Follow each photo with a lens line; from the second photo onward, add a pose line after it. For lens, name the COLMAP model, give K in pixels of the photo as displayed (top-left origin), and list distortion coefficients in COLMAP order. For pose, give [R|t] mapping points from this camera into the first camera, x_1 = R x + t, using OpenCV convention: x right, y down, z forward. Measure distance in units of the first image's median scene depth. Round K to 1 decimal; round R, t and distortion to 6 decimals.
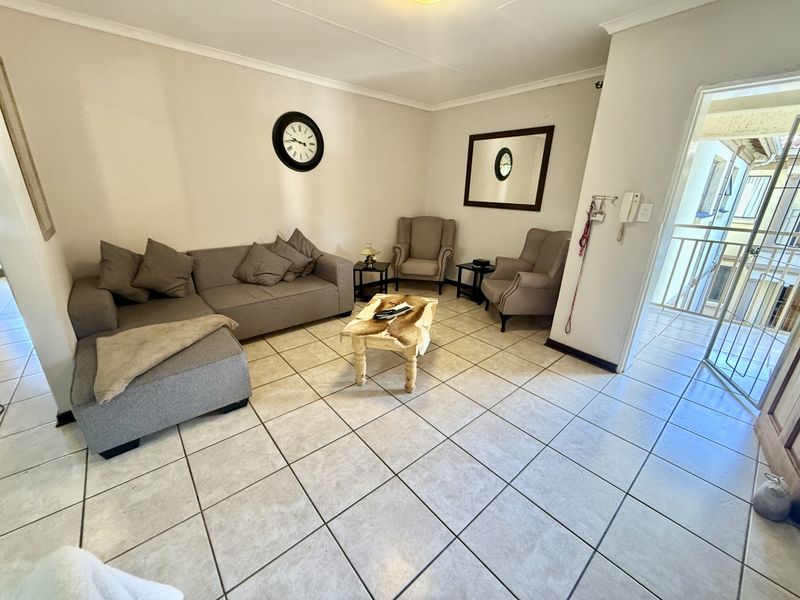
lens RADIAL K [[319.4, 0, 398.4], [0, 319.4, 298.7], [0, 0, 1]] dist [0.000738, -0.000227]
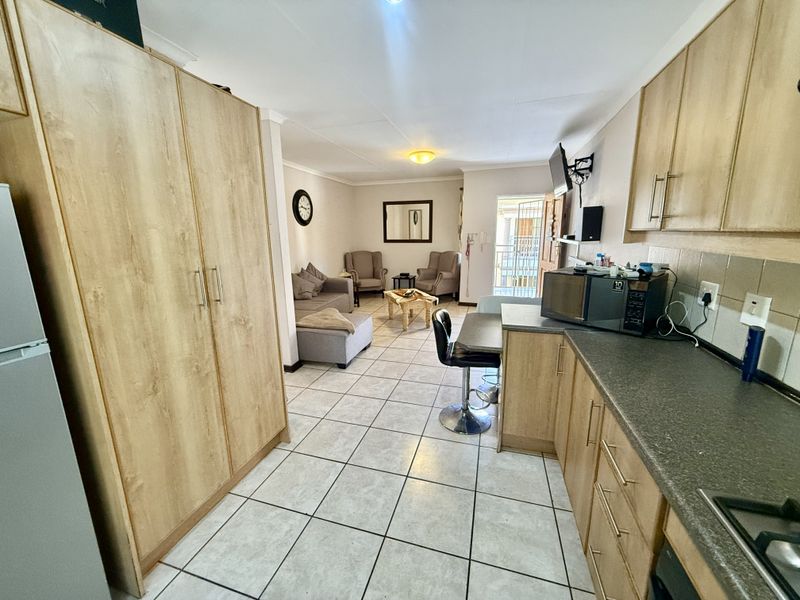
lens RADIAL K [[319.4, 0, 398.4], [0, 319.4, 298.7], [0, 0, 1]] dist [0.000738, -0.000227]
pose [[0.842934, -0.146279, 0.517749, -0.773585], [0.209137, 0.975736, -0.064817, 0.130593], [-0.495705, 0.162917, 0.853073, -0.459738]]
